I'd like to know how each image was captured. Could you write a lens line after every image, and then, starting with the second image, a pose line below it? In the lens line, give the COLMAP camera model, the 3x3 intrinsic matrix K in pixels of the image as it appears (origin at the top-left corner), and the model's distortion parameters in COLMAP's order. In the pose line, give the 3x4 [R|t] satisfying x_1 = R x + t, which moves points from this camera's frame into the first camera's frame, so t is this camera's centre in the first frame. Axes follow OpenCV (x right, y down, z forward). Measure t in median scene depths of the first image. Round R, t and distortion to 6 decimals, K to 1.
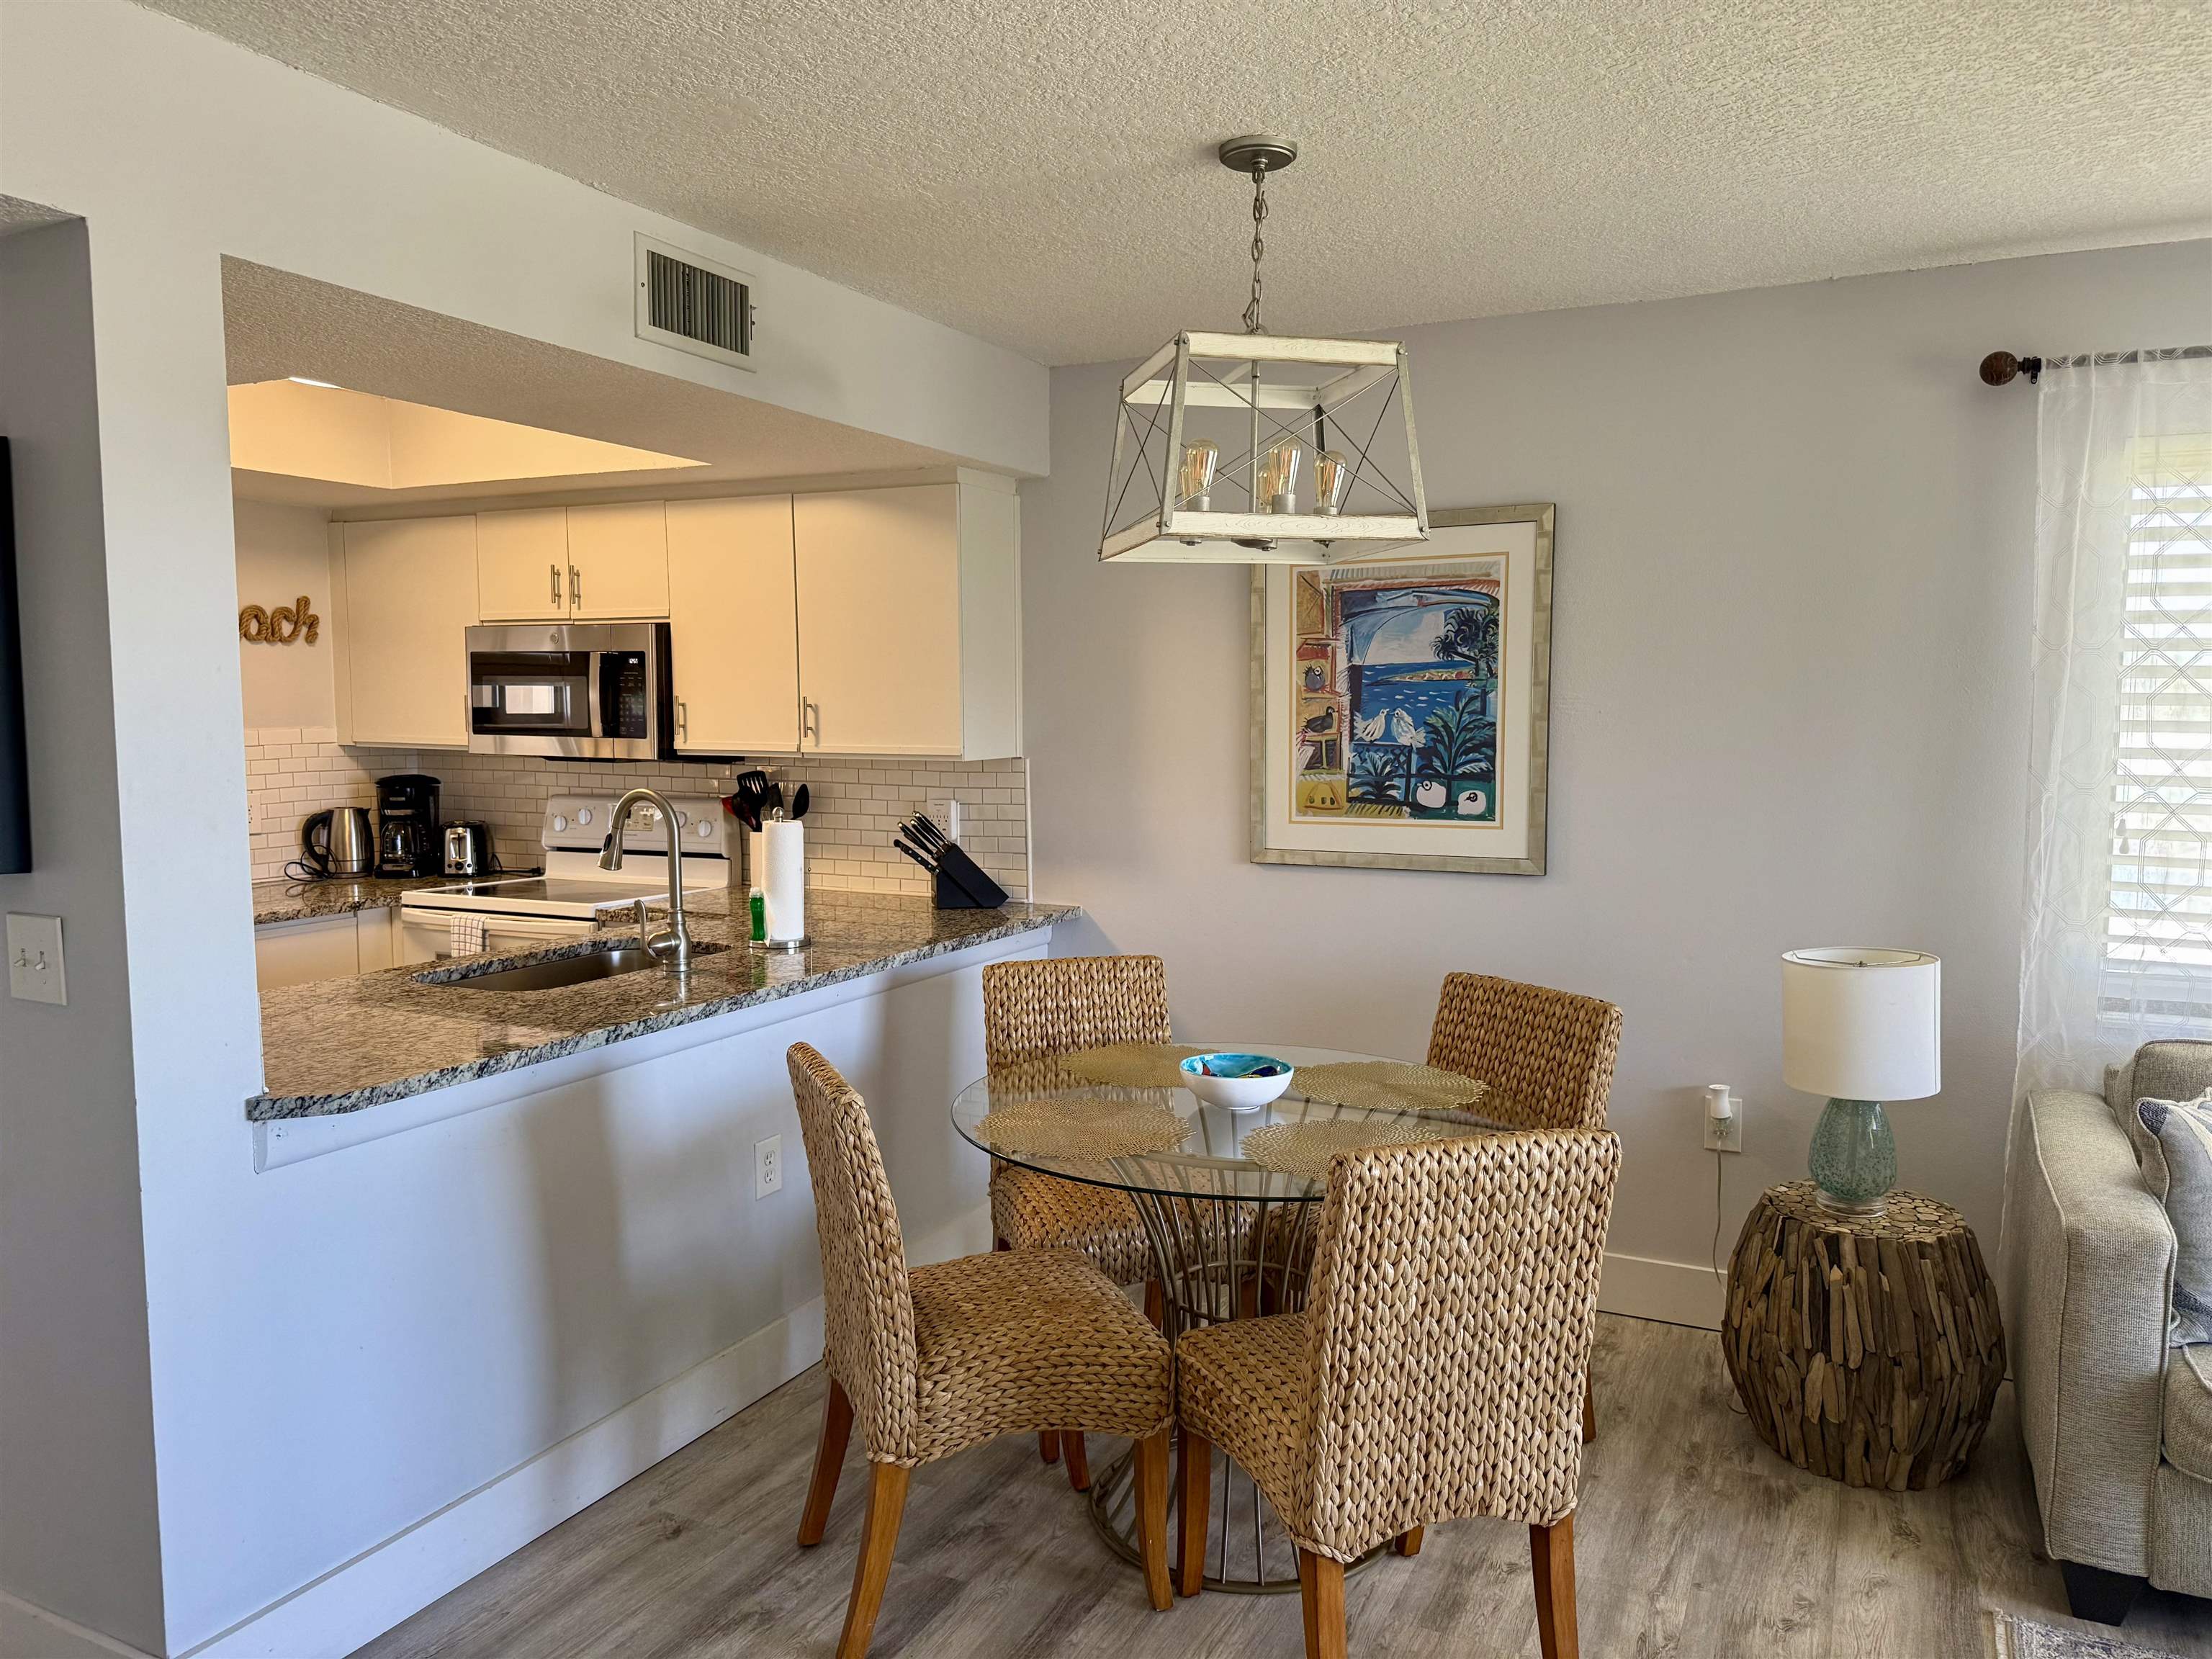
lens RADIAL K [[1568.2, 0, 1124.9], [0, 1568.2, 891.6], [0, 0, 1]] dist [0.022102, -0.038391]
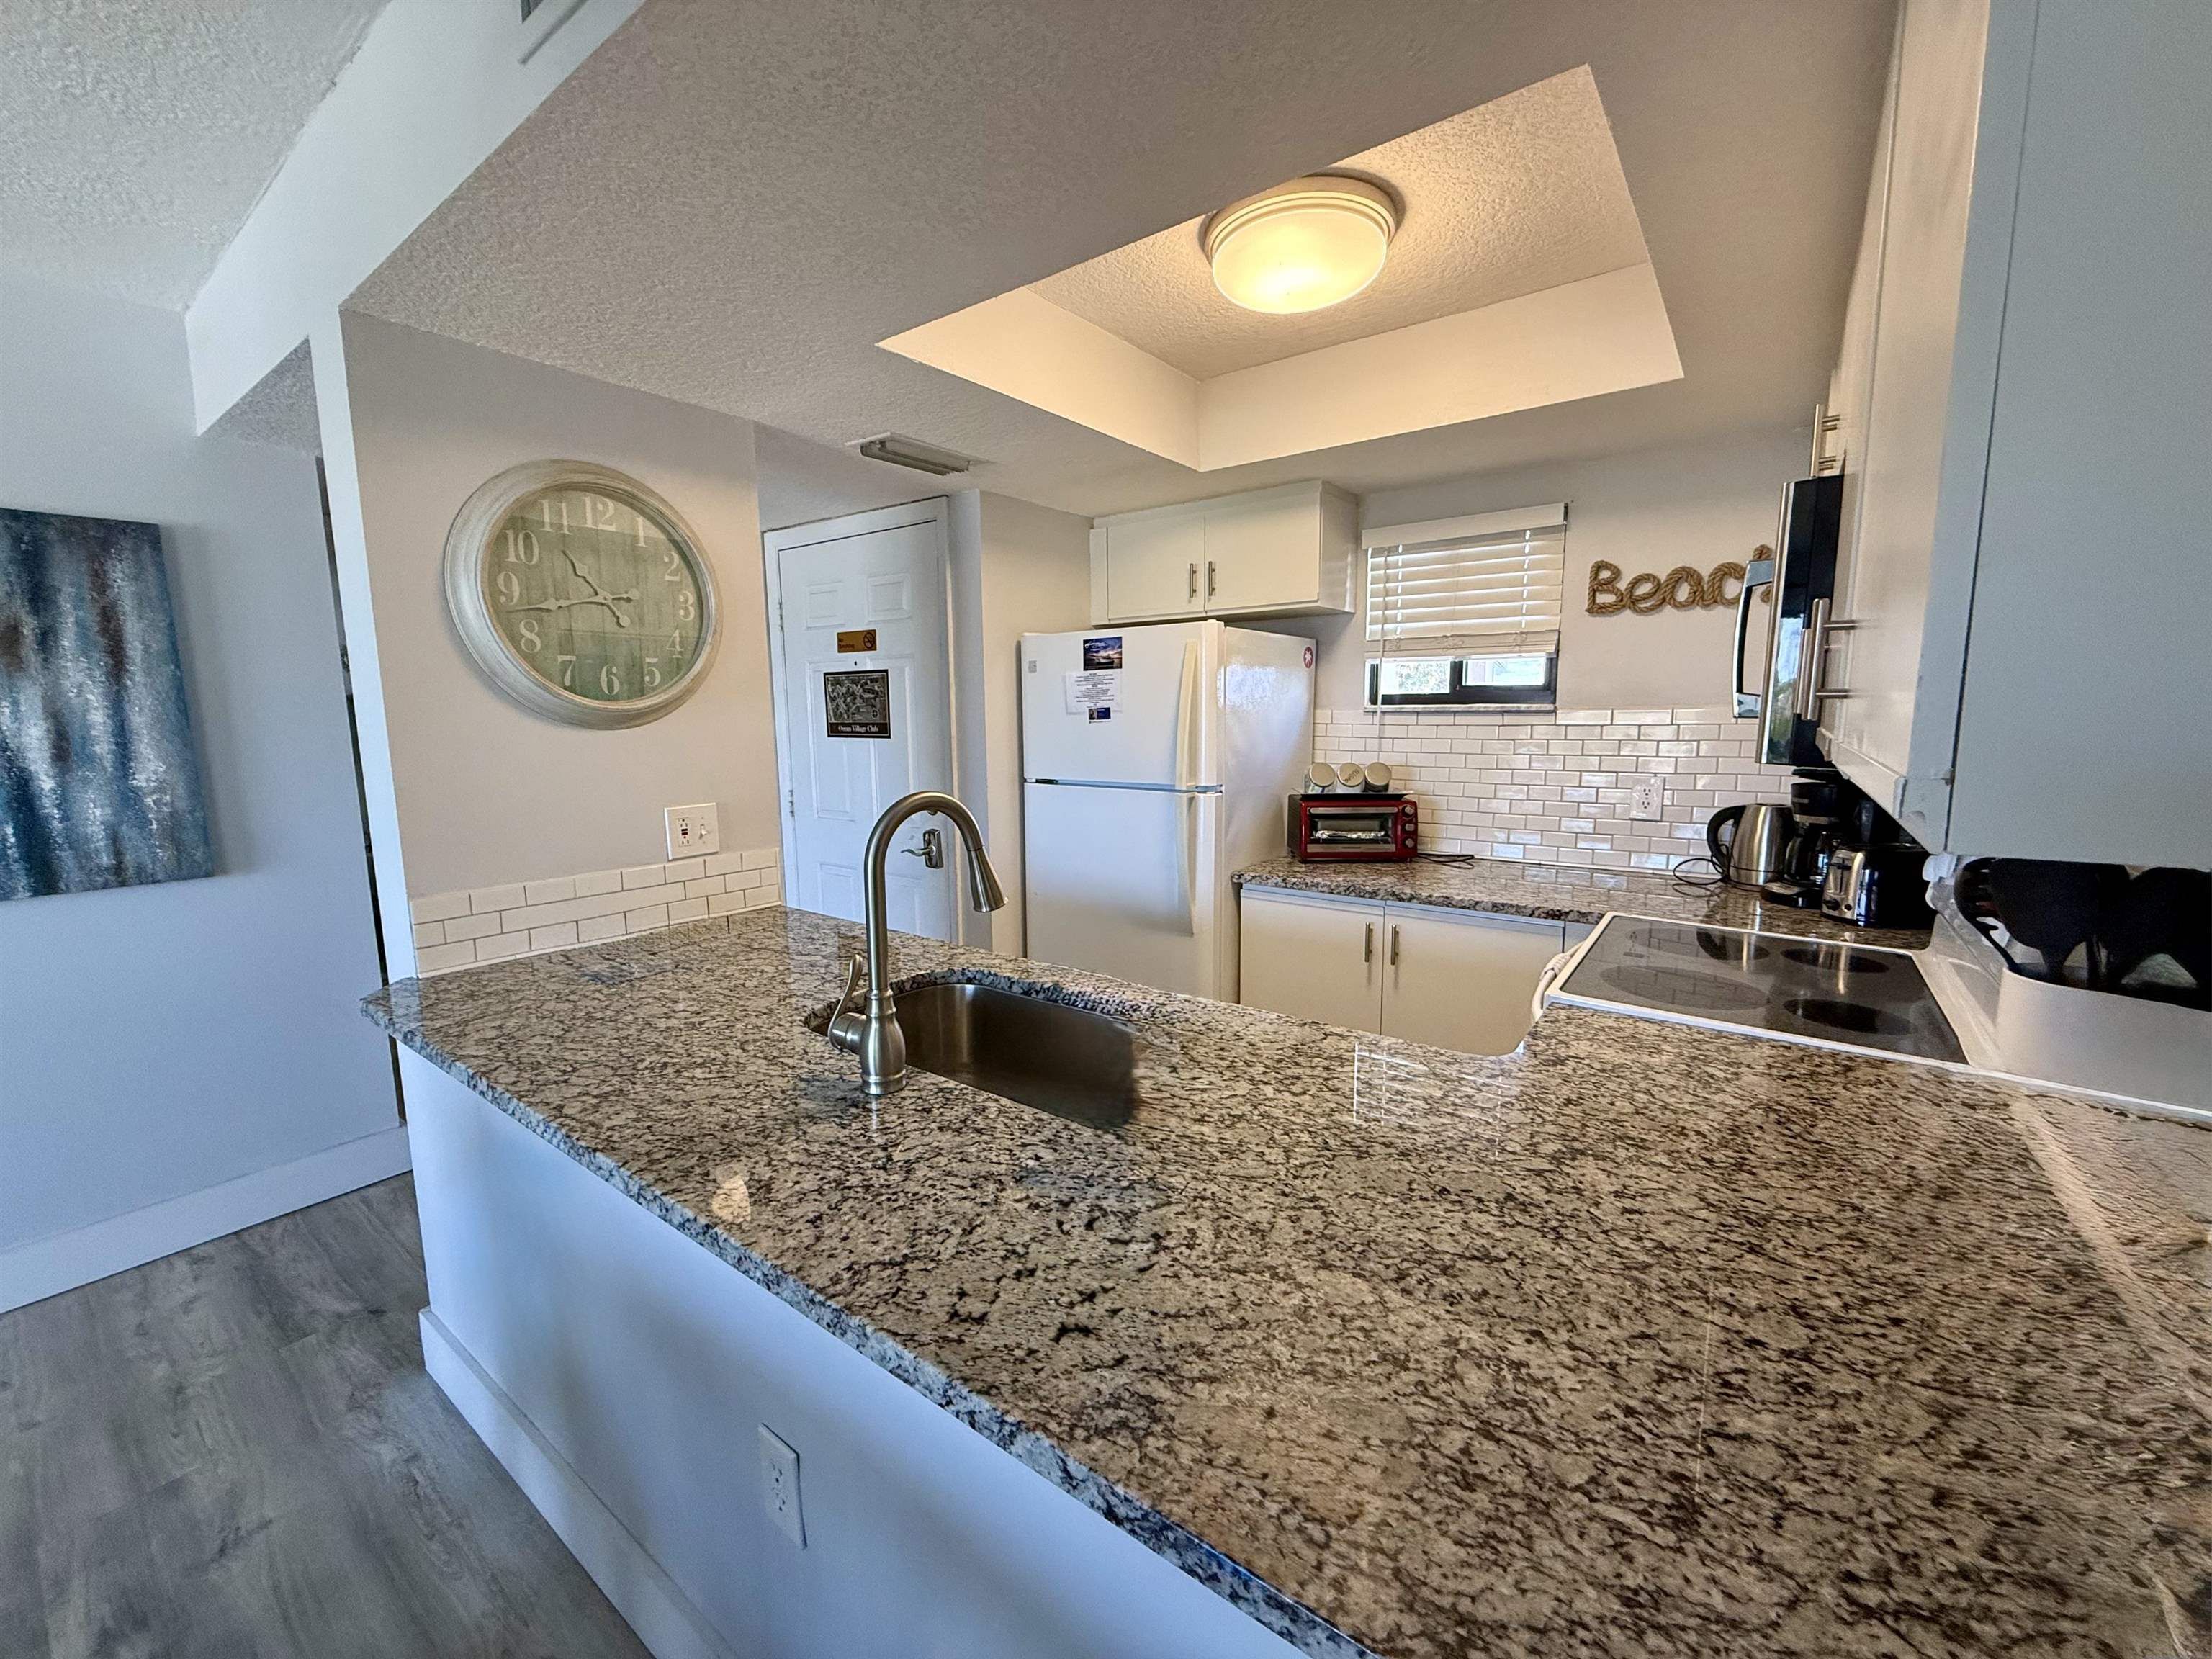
lens RADIAL K [[887.4, 0, 1096.3], [0, 887.4, 827.6], [0, 0, 1]] dist [-0.002621, -0.000031]
pose [[-0.198139, 0.129186, -0.971623, 0.020355], [-0.107069, 0.982492, 0.152465, -0.094906], [0.974309, 0.134240, -0.180838, 0.960742]]
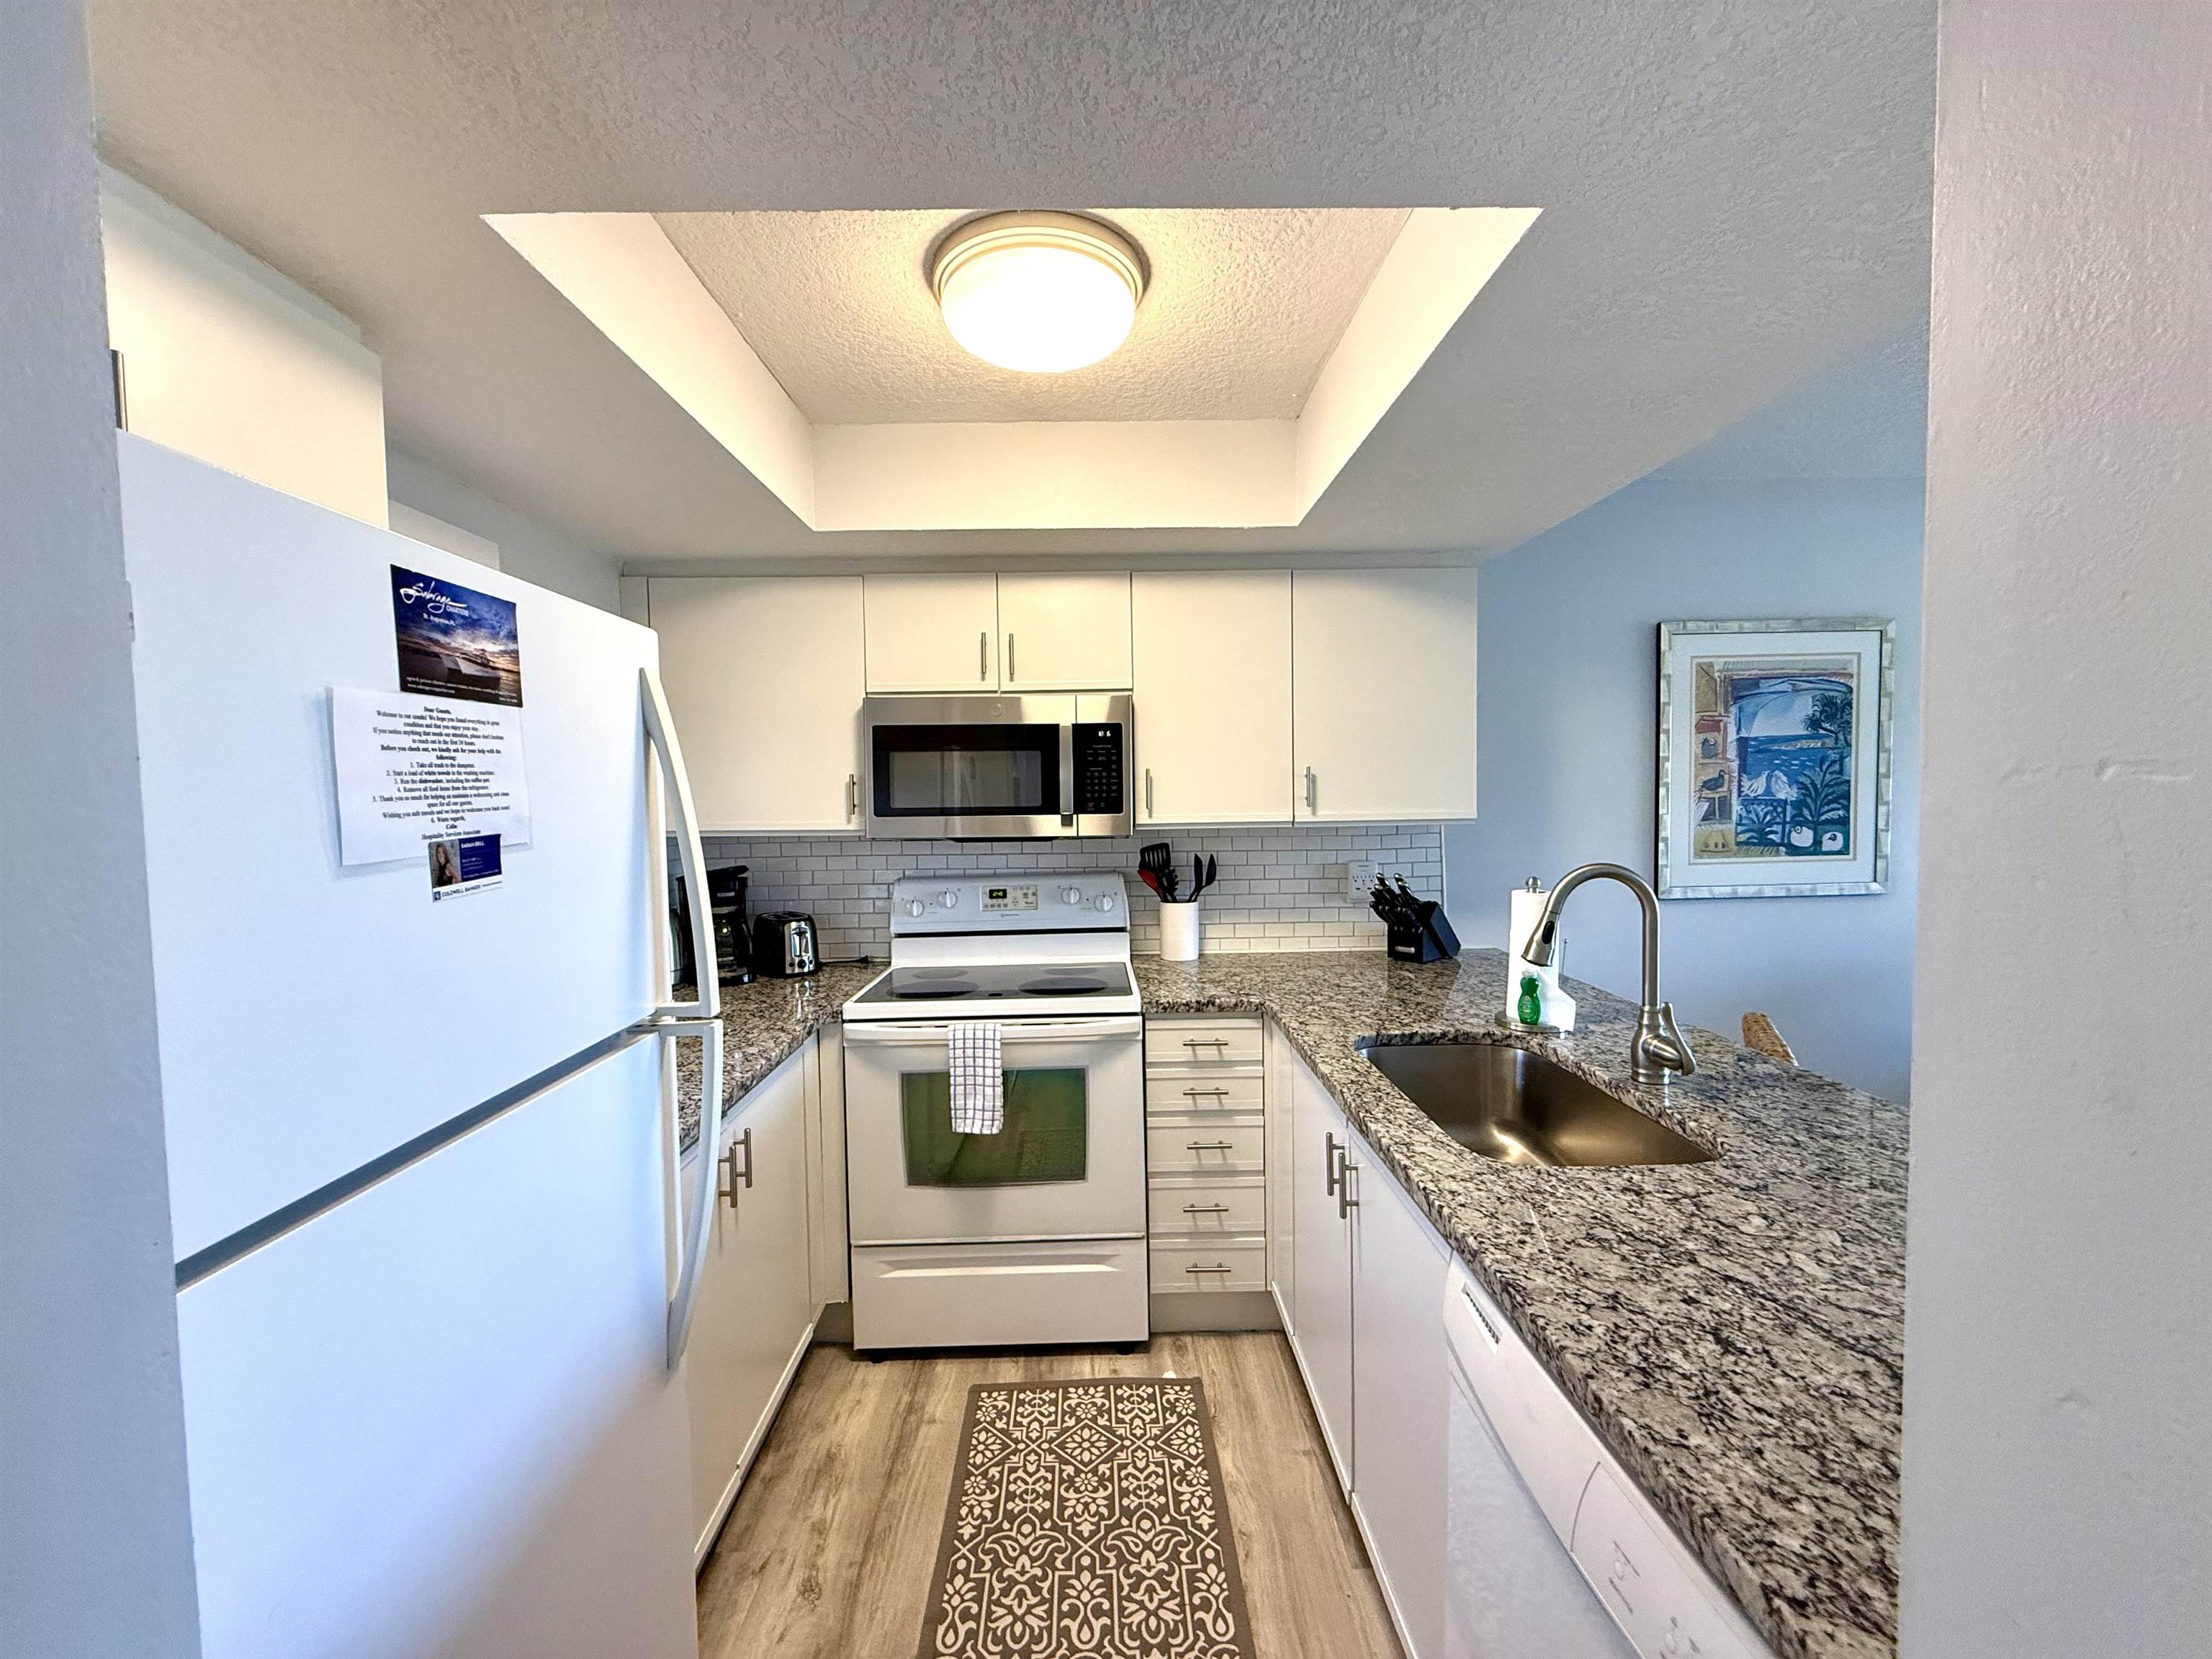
lens RADIAL K [[887.4, 0, 1094.7], [0, 887.4, 834.2], [0, 0, 1]] dist [-0.002621, -0.000031]
pose [[0.894983, -0.037963, 0.444481, -0.635304], [0.072109, 0.995581, -0.060162, -0.061033], [-0.440233, 0.085895, 0.893766, 0.596300]]
